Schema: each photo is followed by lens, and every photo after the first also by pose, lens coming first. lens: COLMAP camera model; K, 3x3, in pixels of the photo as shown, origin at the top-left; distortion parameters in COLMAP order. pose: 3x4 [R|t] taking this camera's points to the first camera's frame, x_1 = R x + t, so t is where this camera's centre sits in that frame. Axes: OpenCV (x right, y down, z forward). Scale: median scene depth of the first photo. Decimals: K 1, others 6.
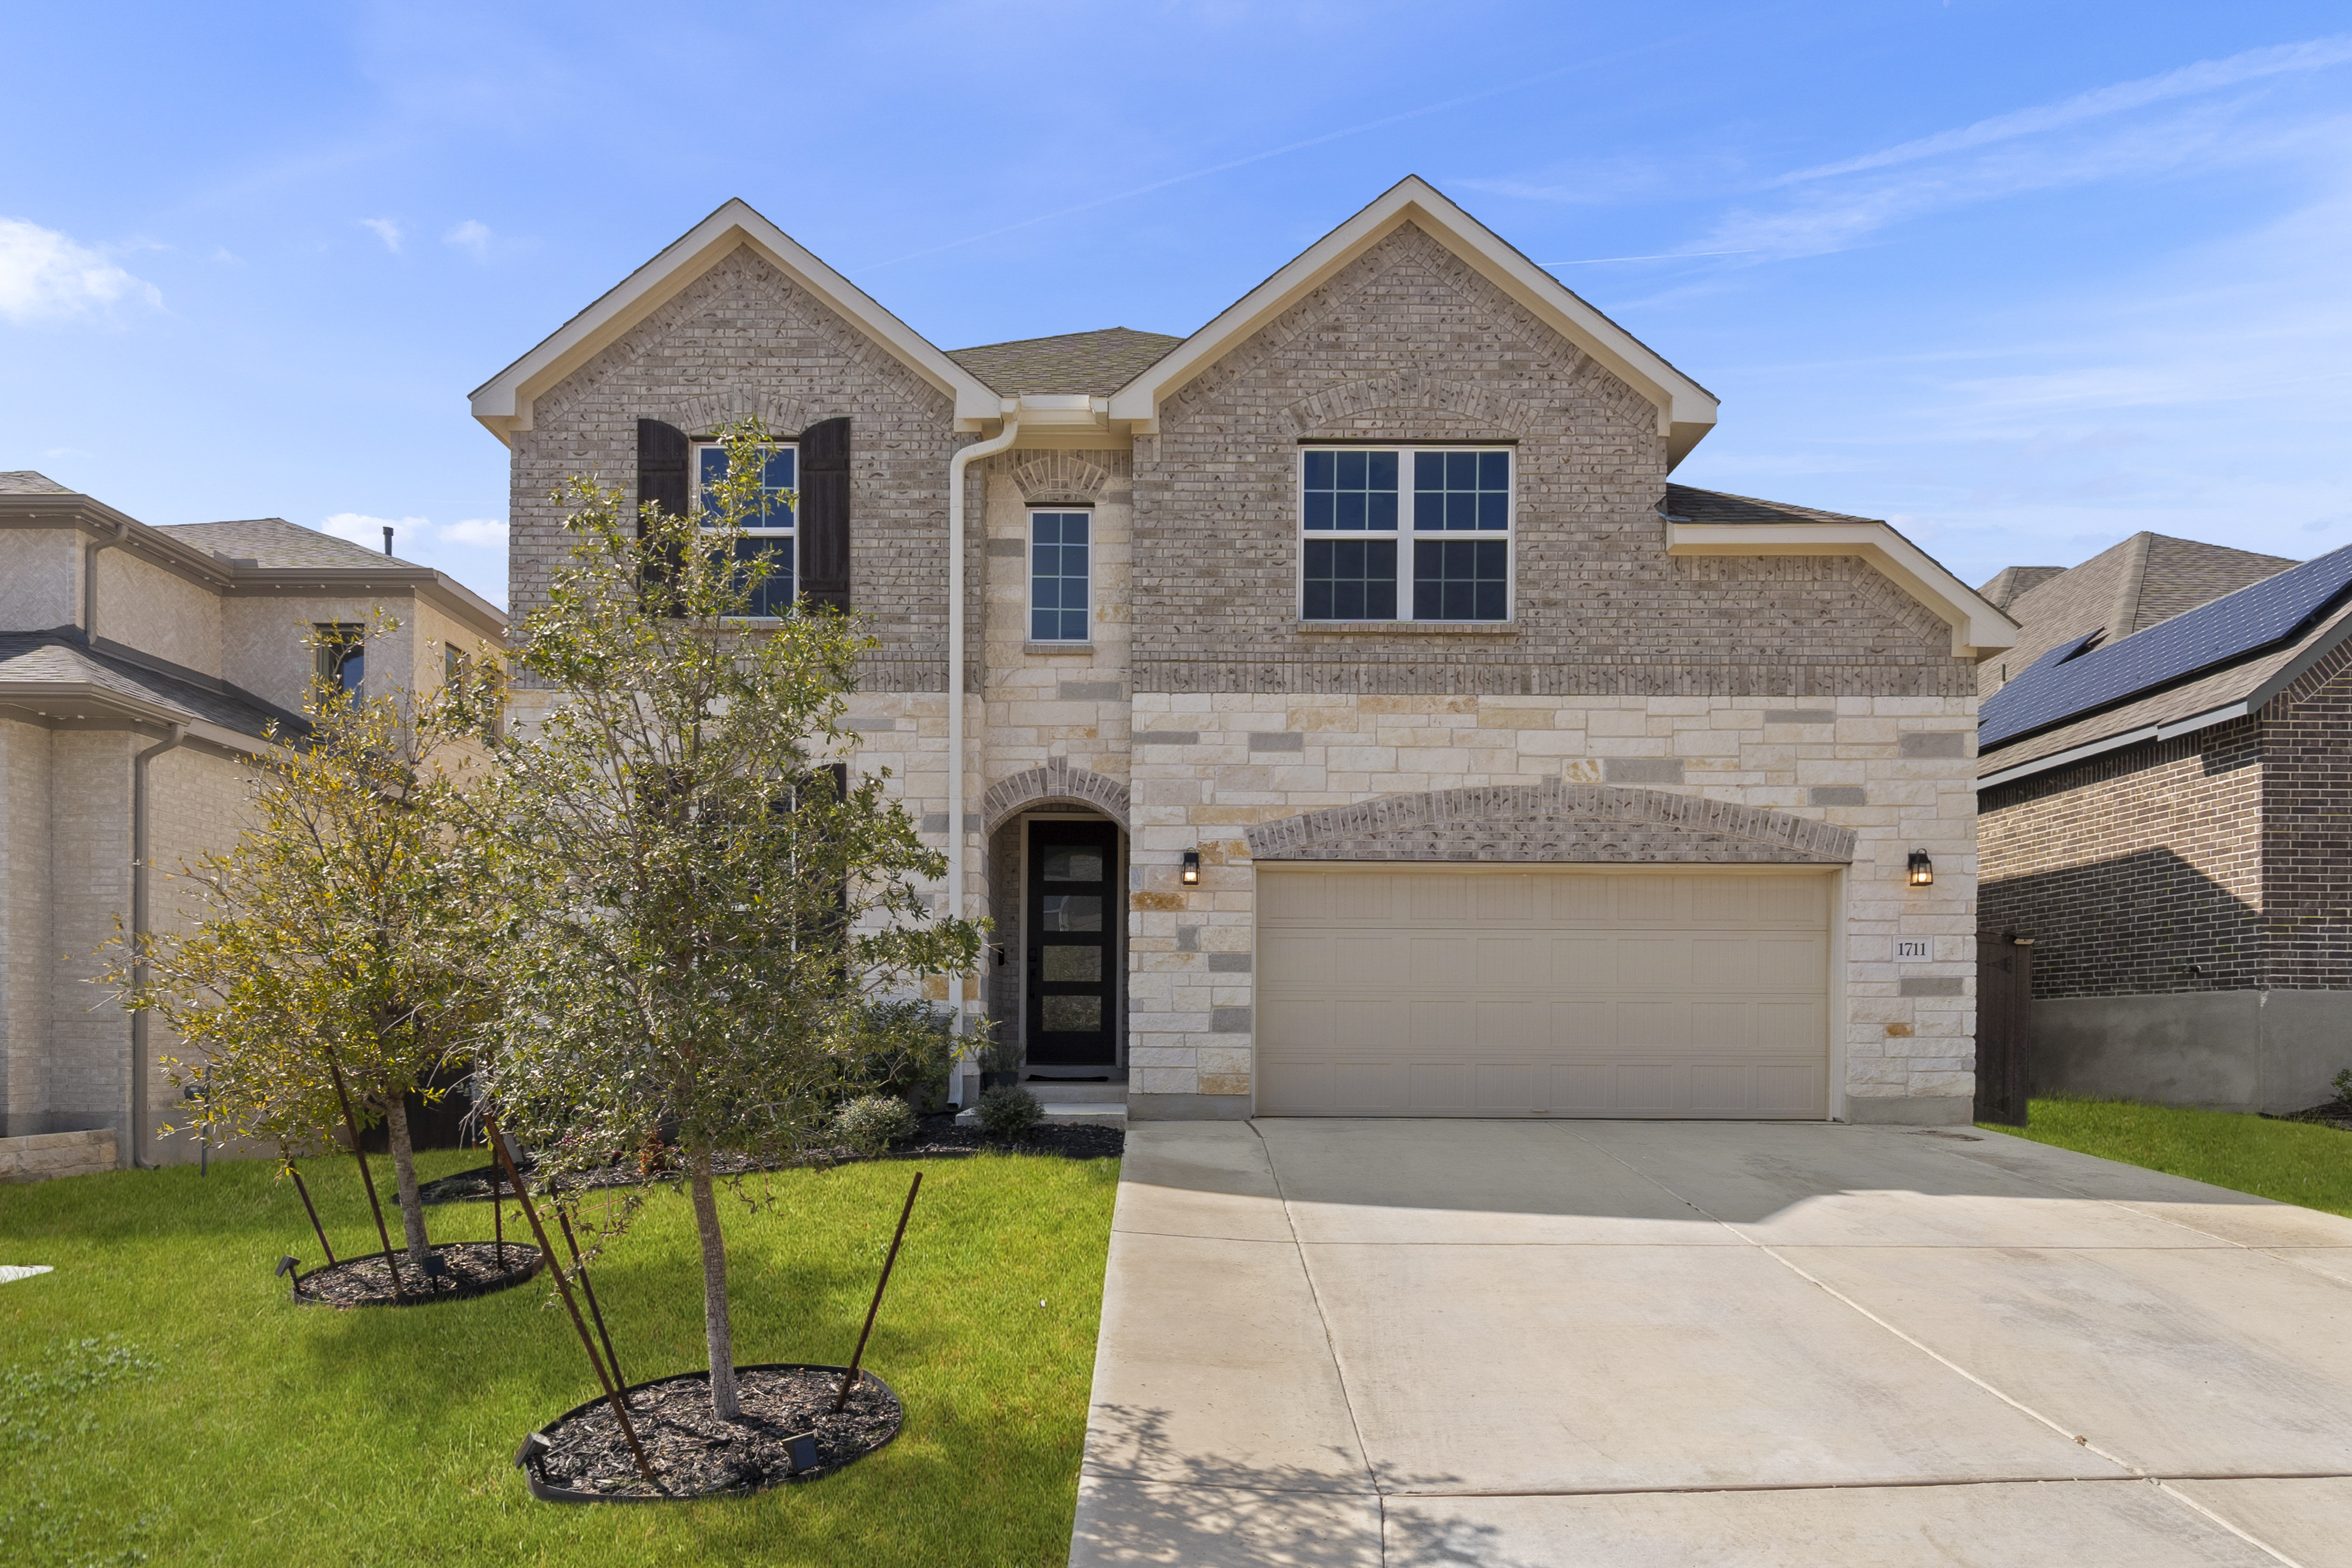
lens RADIAL K [[1211.2, 0, 1176.4], [0, 1211.2, 799.1], [0, 0, 1]] dist [-0.003565, -0.000486]
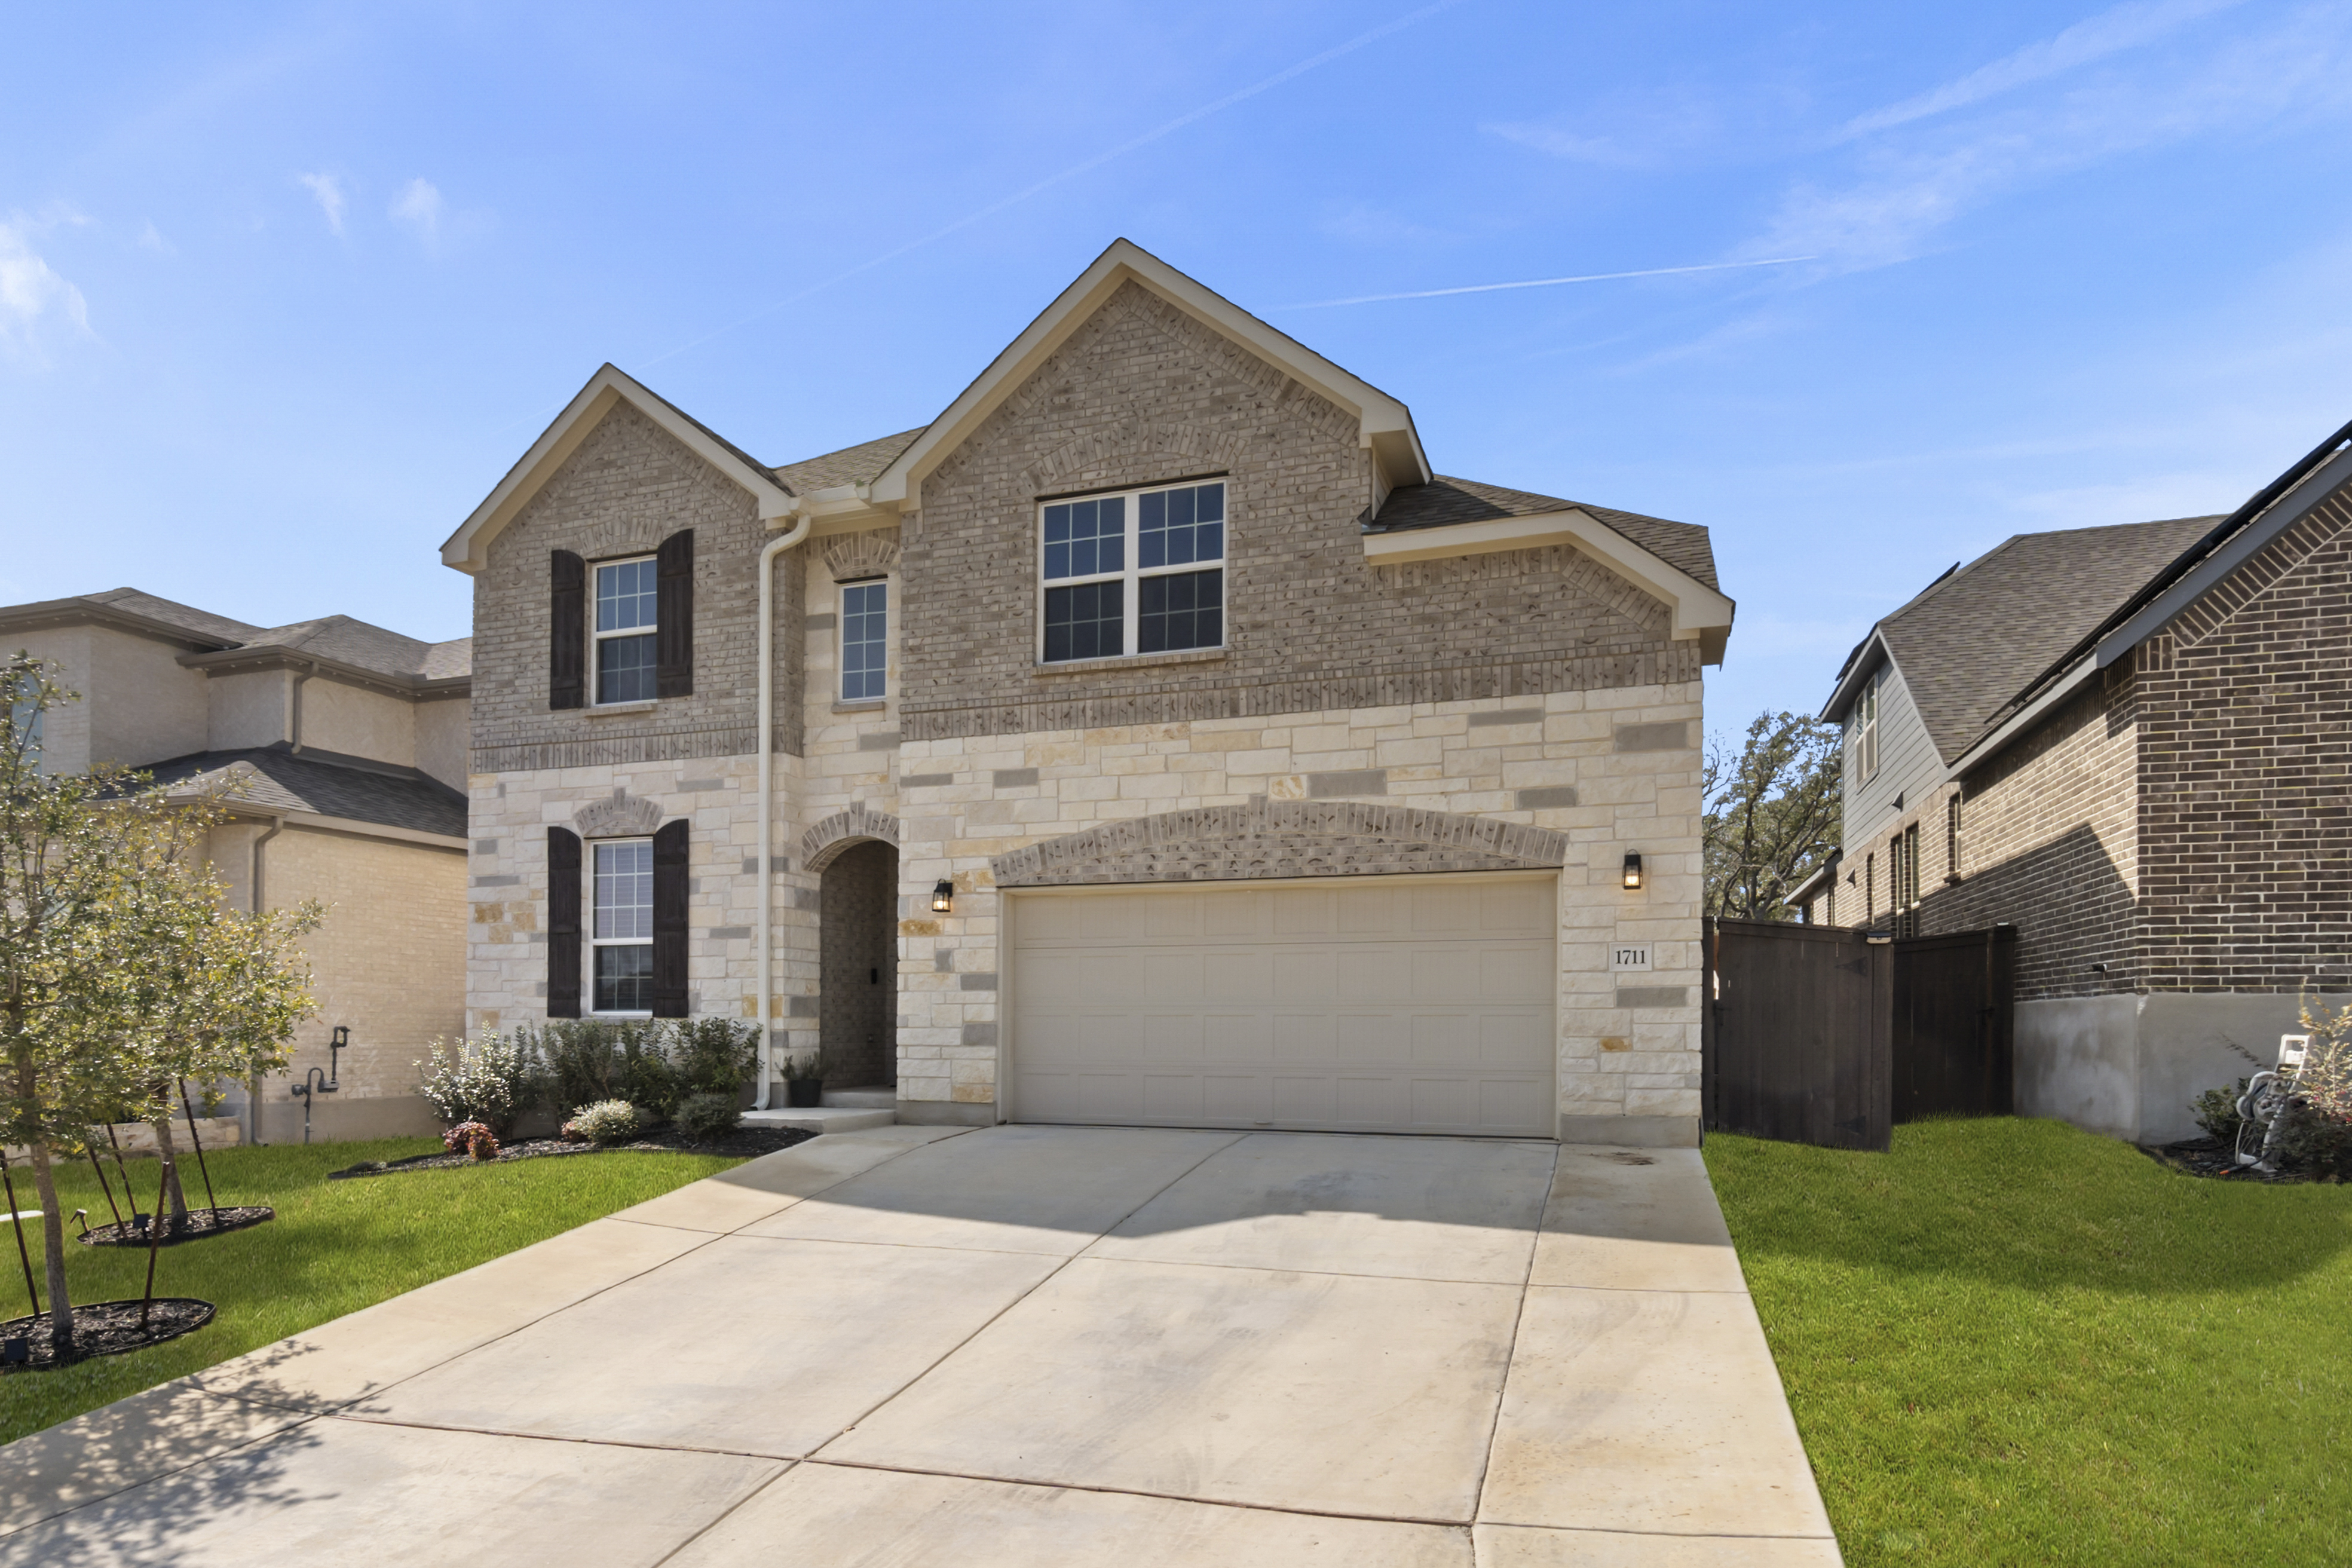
lens RADIAL K [[1211.2, 0, 1173.7], [0, 1211.2, 767.7], [0, 0, 1]] dist [-0.003565, -0.000486]
pose [[0.954154, -0.066619, -0.291809, 0.534231], [0.060443, 0.997717, -0.030139, -0.014961], [0.293151, 0.011120, 0.956002, -0.002374]]
